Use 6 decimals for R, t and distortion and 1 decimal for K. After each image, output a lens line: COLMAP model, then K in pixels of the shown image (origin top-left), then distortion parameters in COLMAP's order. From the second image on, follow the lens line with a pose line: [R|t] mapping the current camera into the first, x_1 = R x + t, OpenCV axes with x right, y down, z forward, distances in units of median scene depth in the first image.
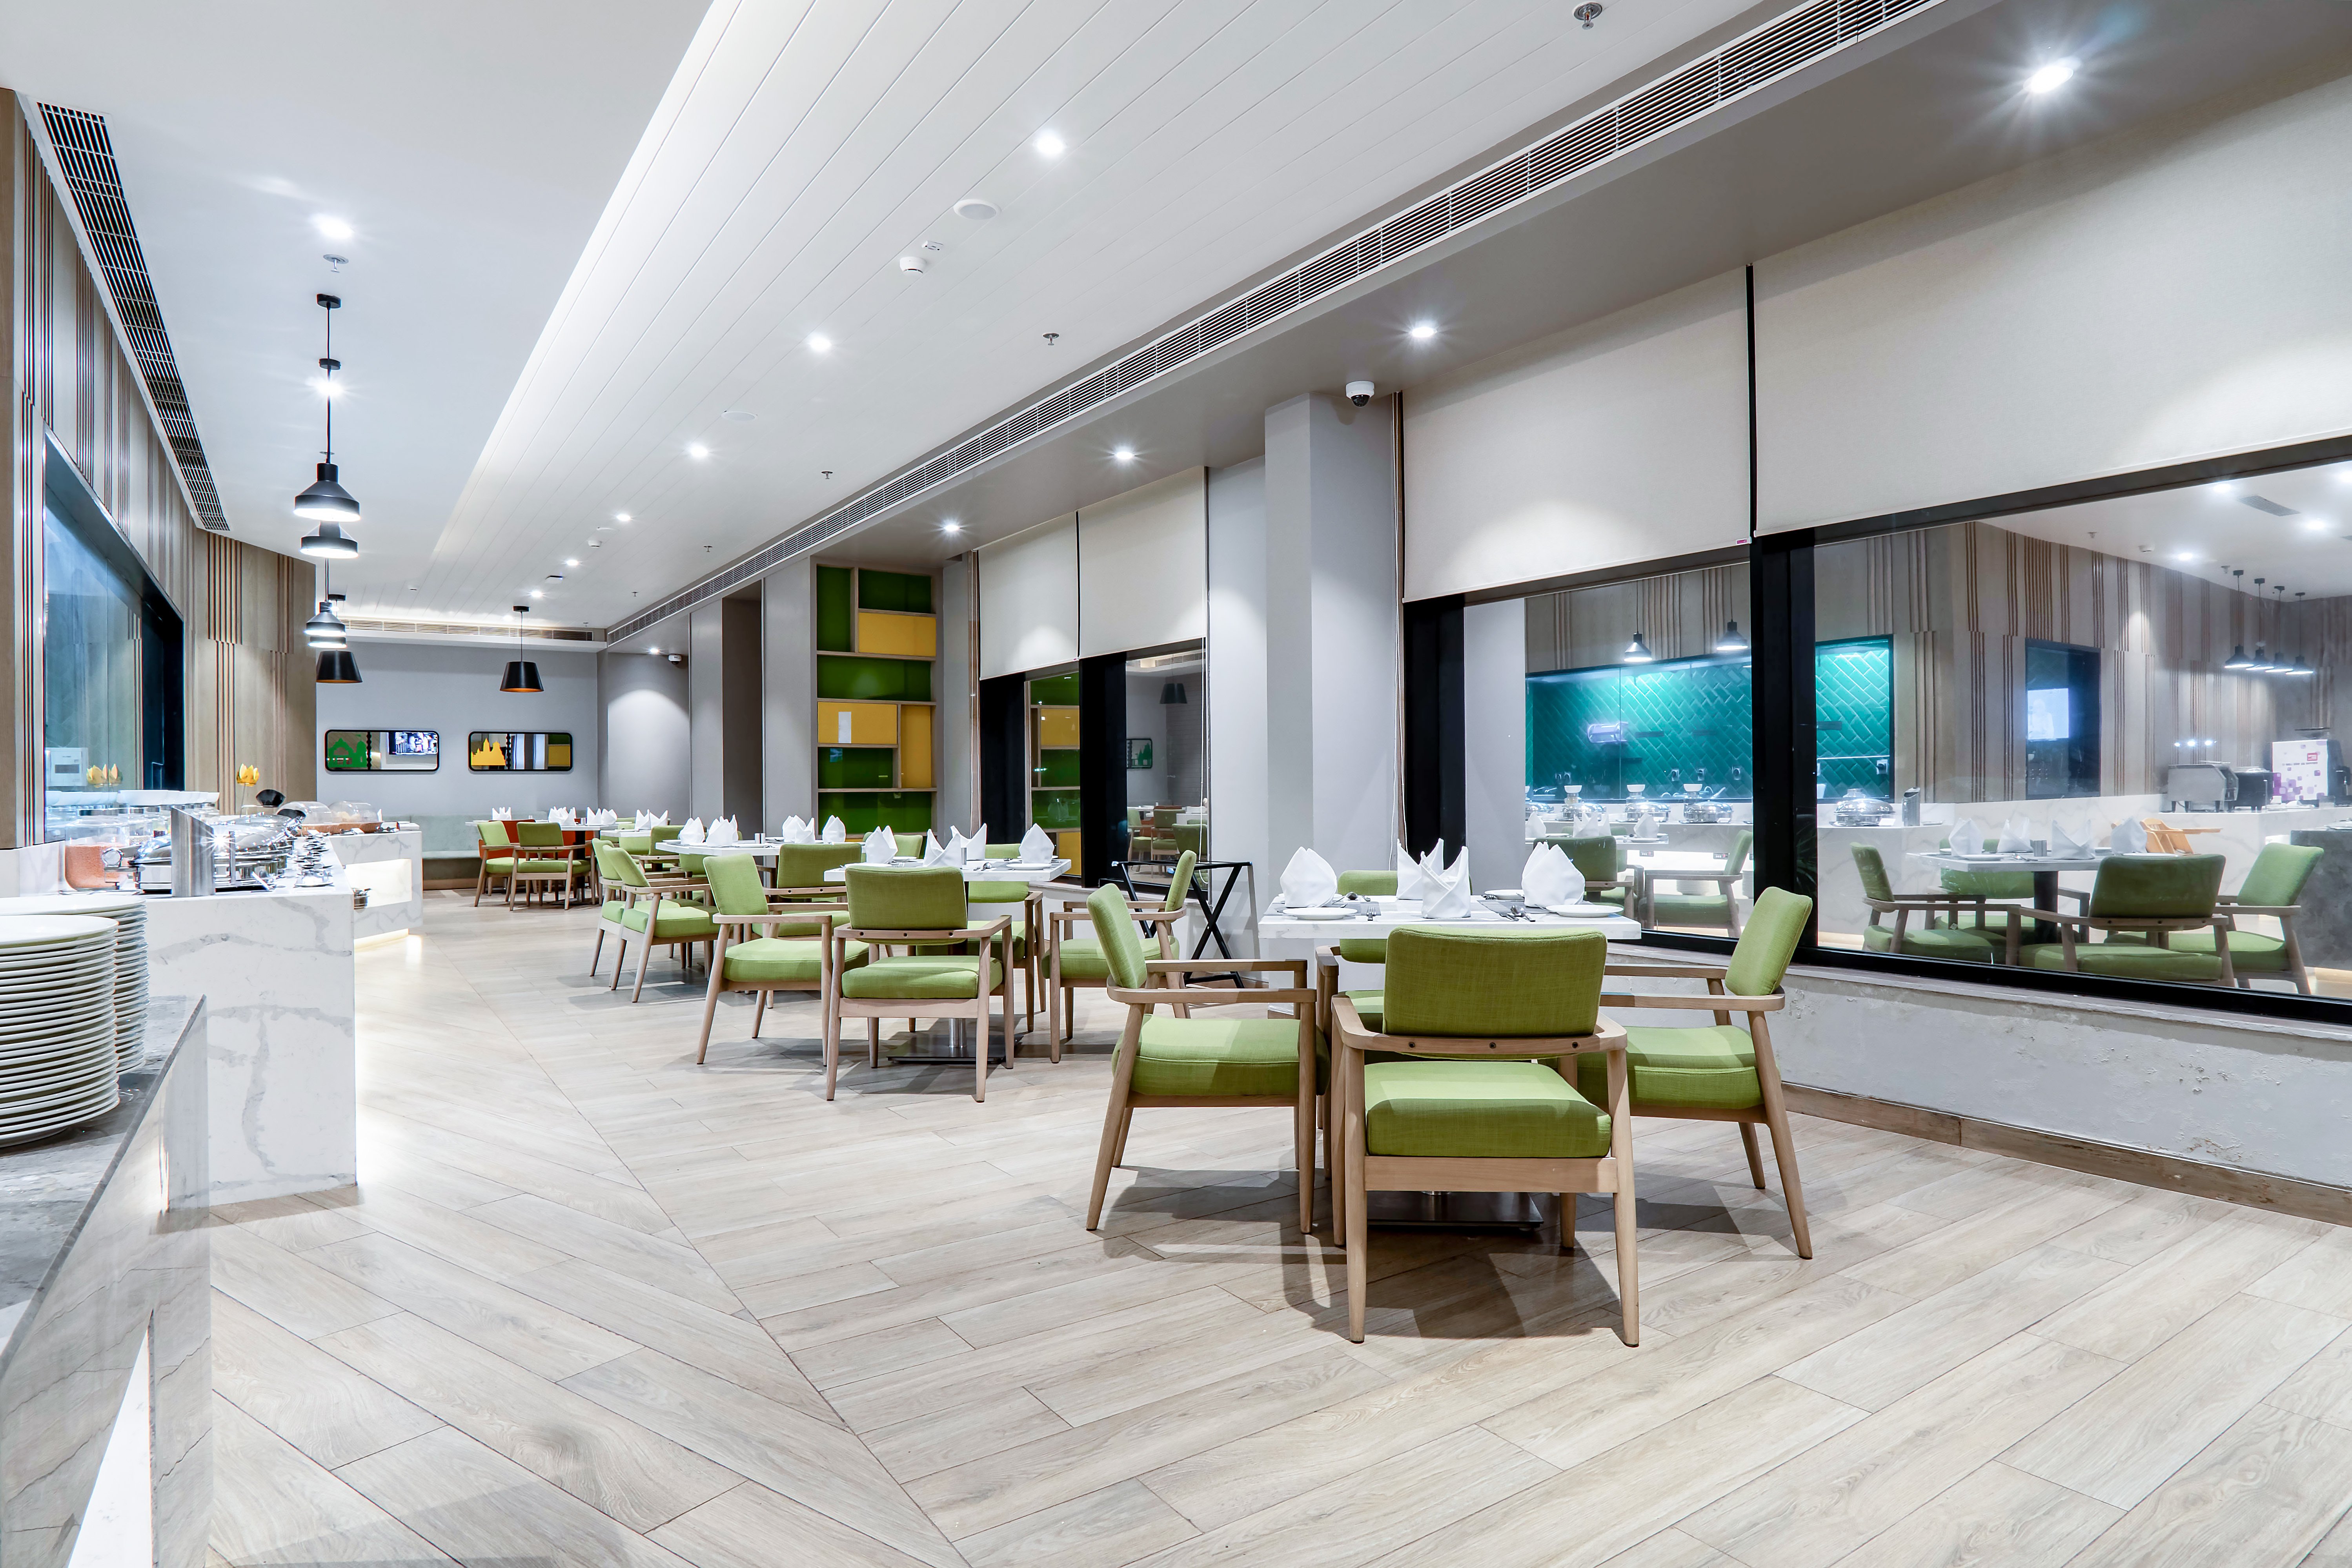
lens RADIAL K [[1290.7, 0, 1172.5], [0, 1290.7, 798.6], [0, 0, 1]] dist [-0.026080, 0.002458]
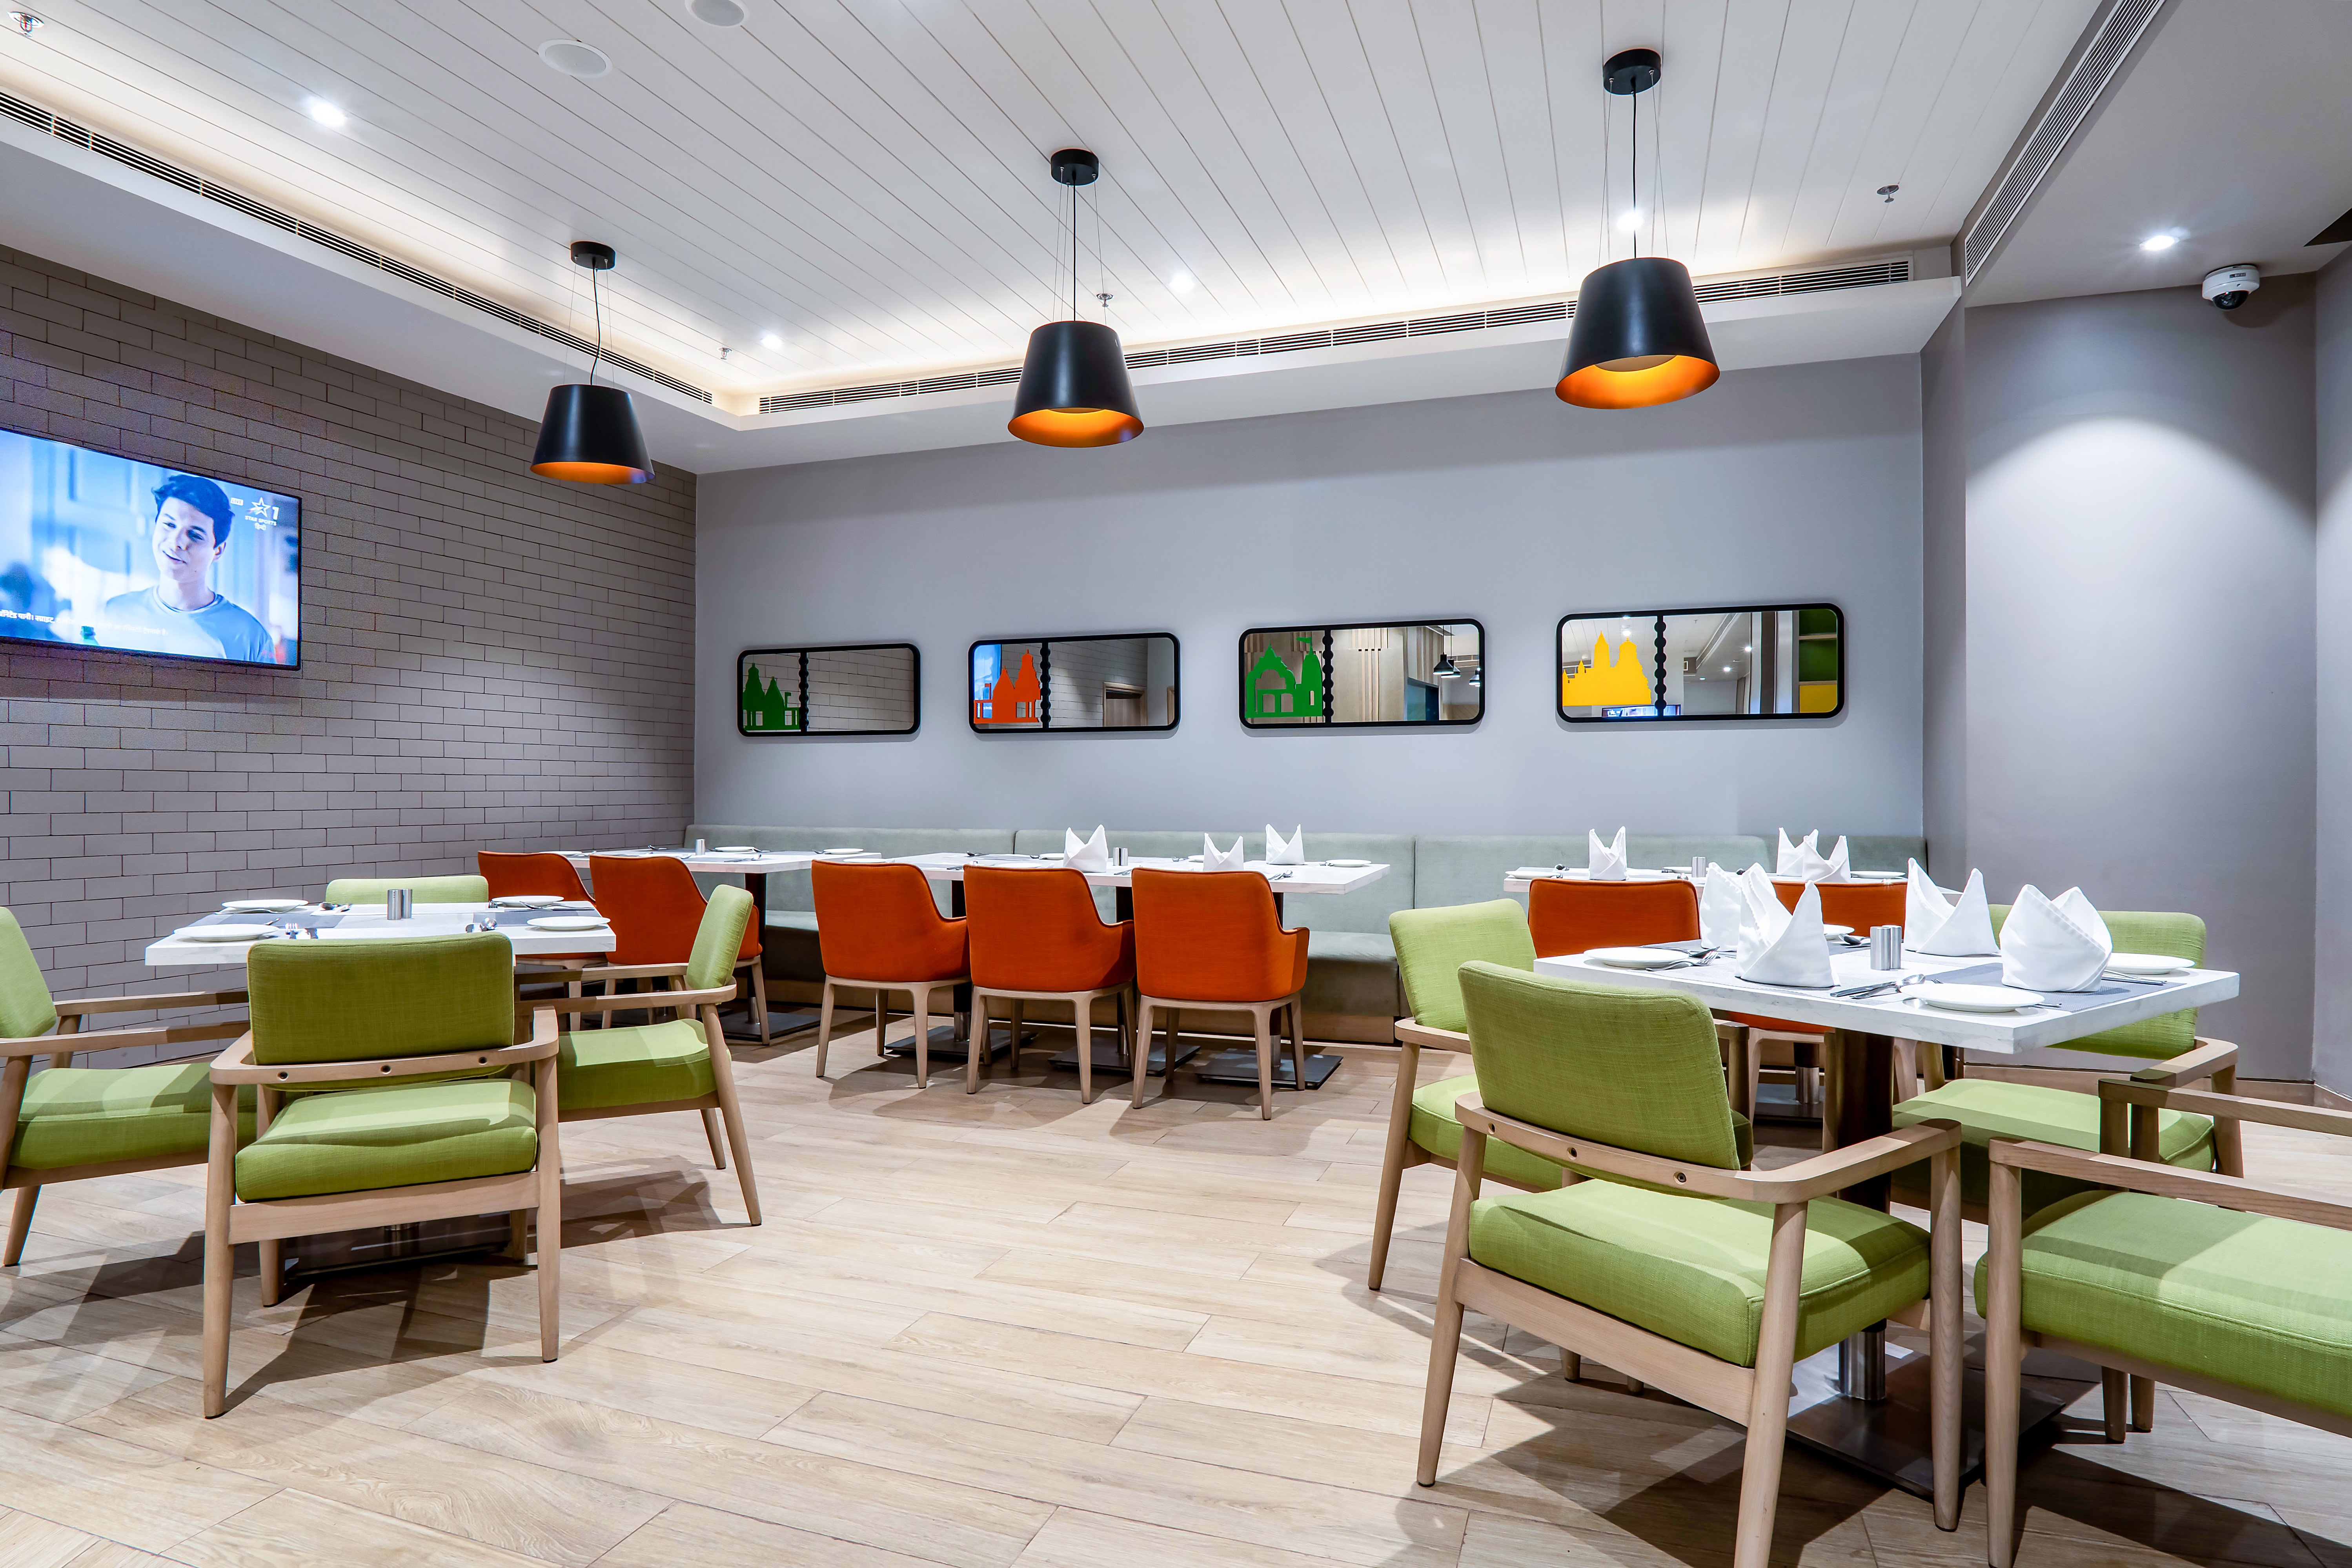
lens RADIAL K [[1290.7, 0, 1172.5], [0, 1290.7, 798.6], [0, 0, 1]] dist [-0.026080, 0.002458]
pose [[0.595363, 0.015189, -0.803313, -0.820443], [-0.009344, 0.999885, 0.011980, -0.007626], [0.803402, 0.000373, 0.595437, 1.791303]]
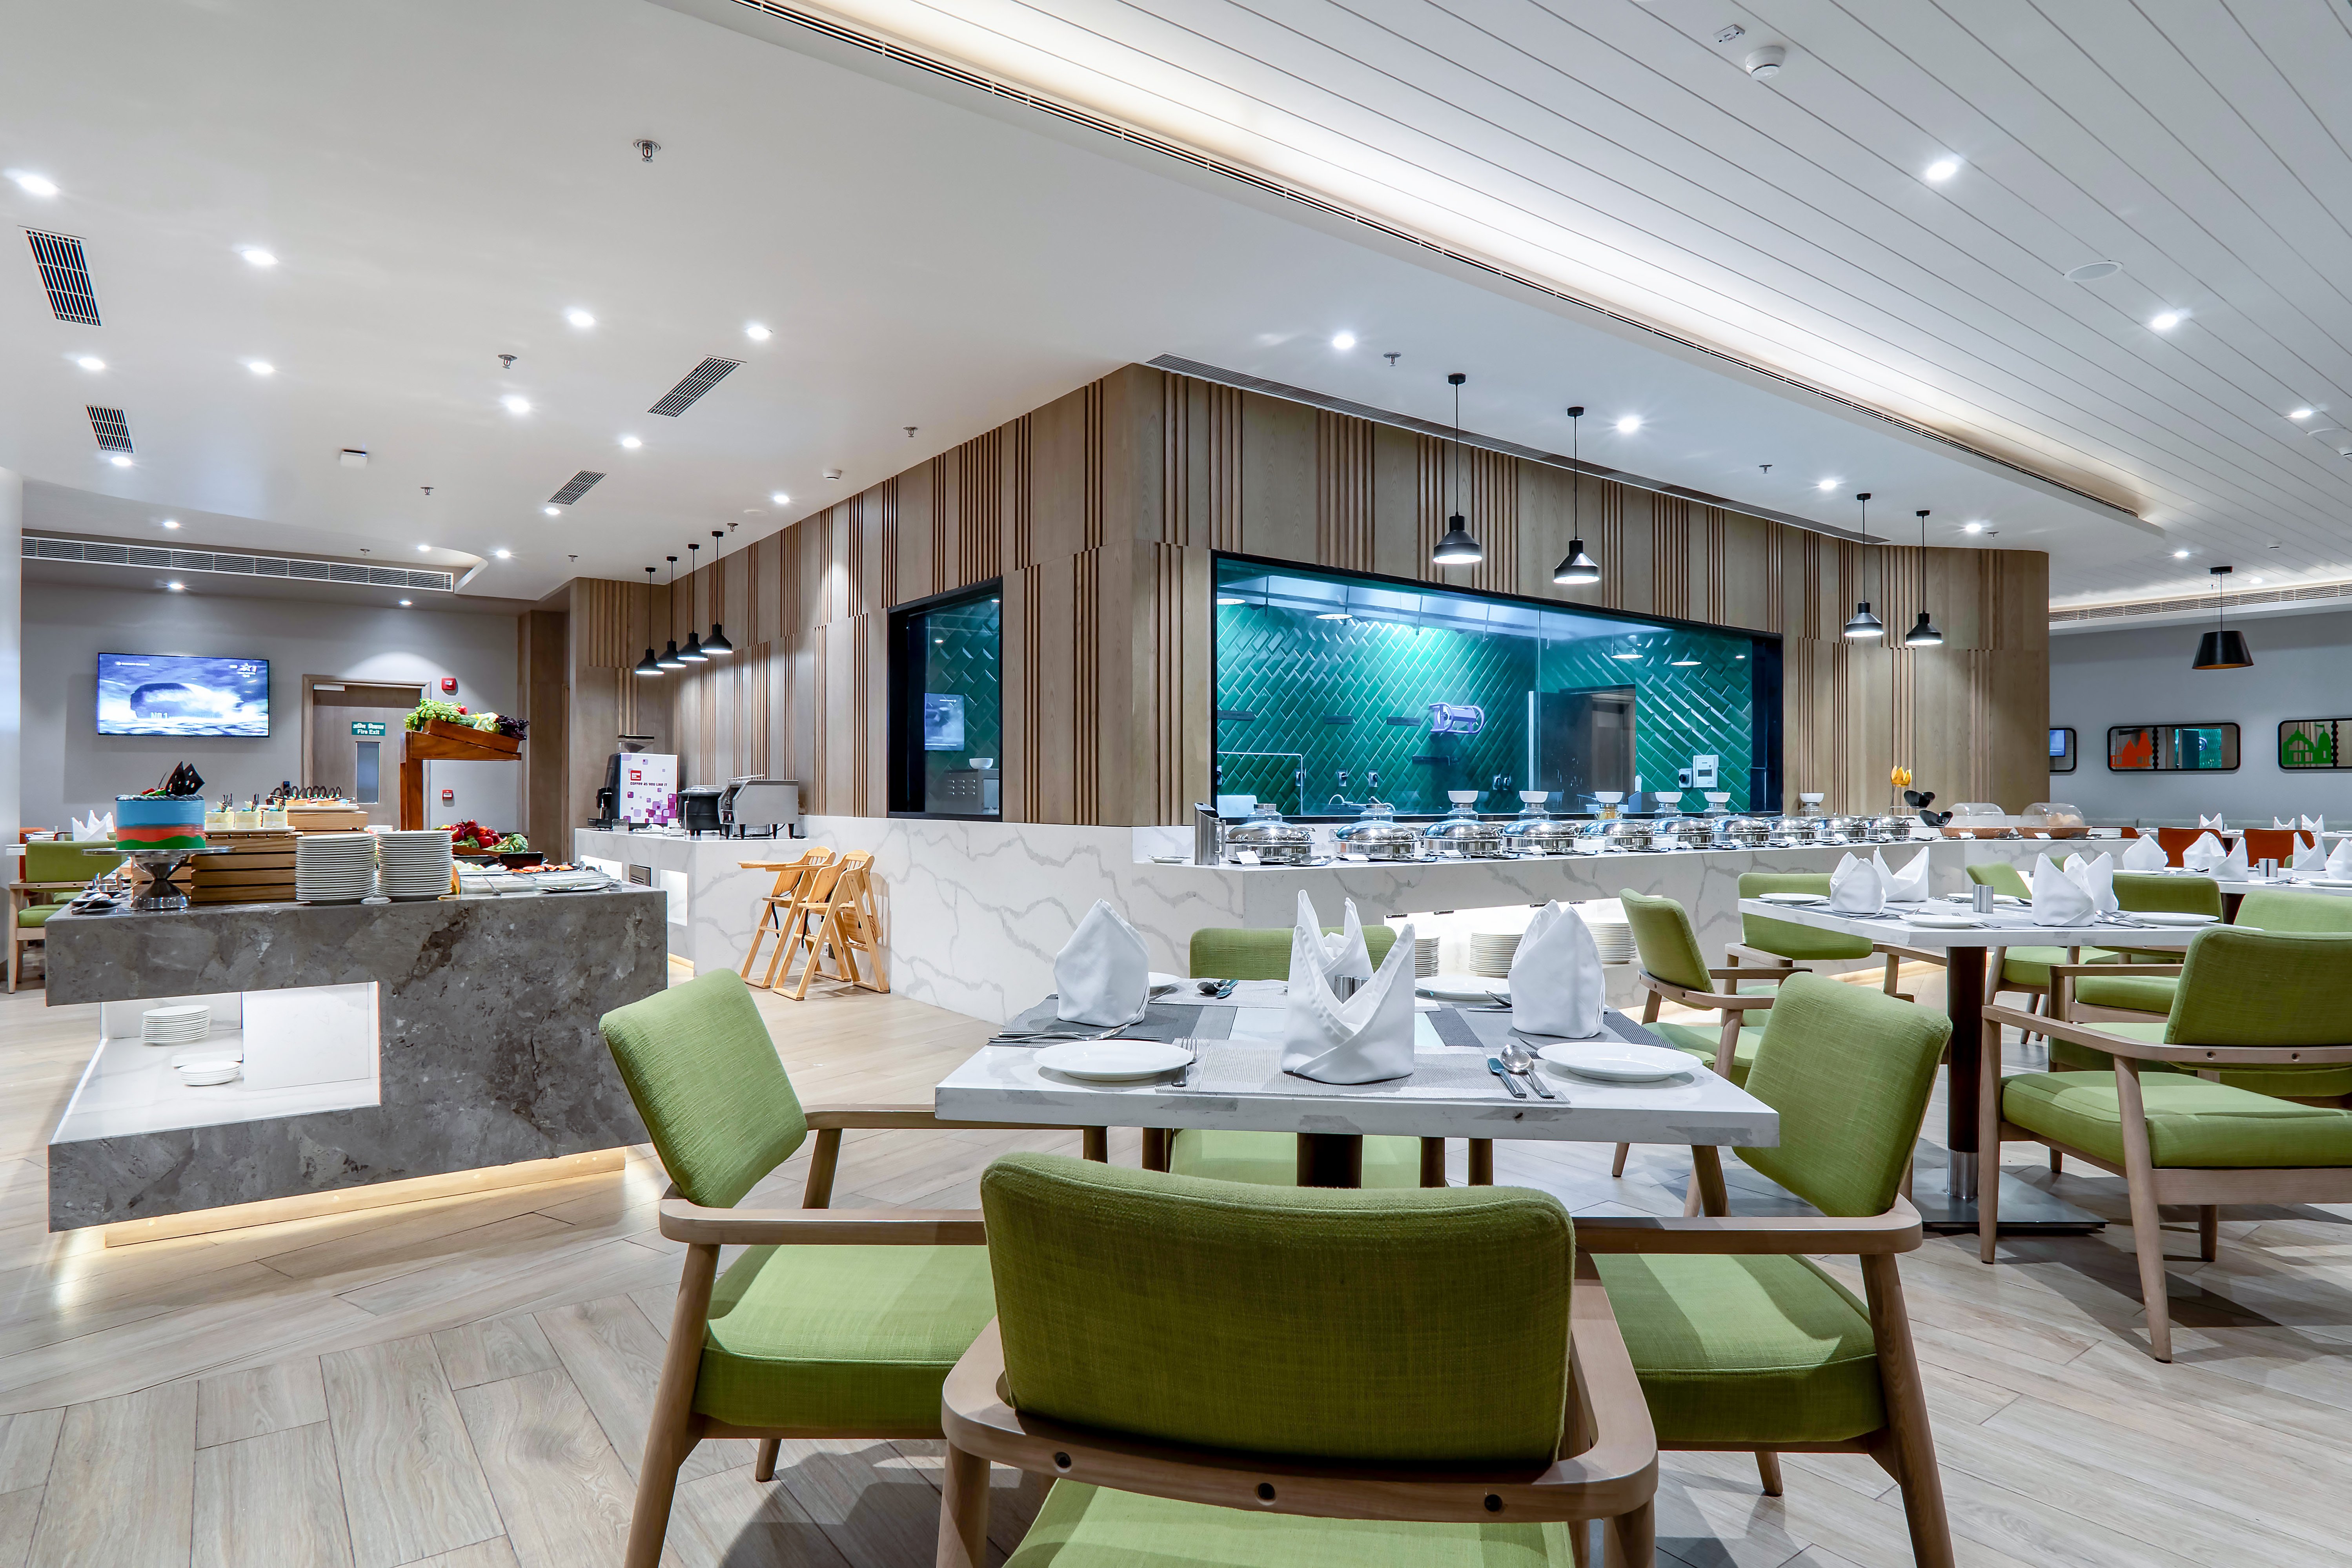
lens RADIAL K [[1309.3, 0, 1160.1], [0, 1309.3, 791.3], [0, 0, 1]] dist [-0.044450, 0.015815]
pose [[0.033369, 0.003459, -0.999437, 0.422652], [-0.009029, 0.999954, 0.003160, -0.006110], [0.999402, 0.008918, 0.033399, 0.536313]]
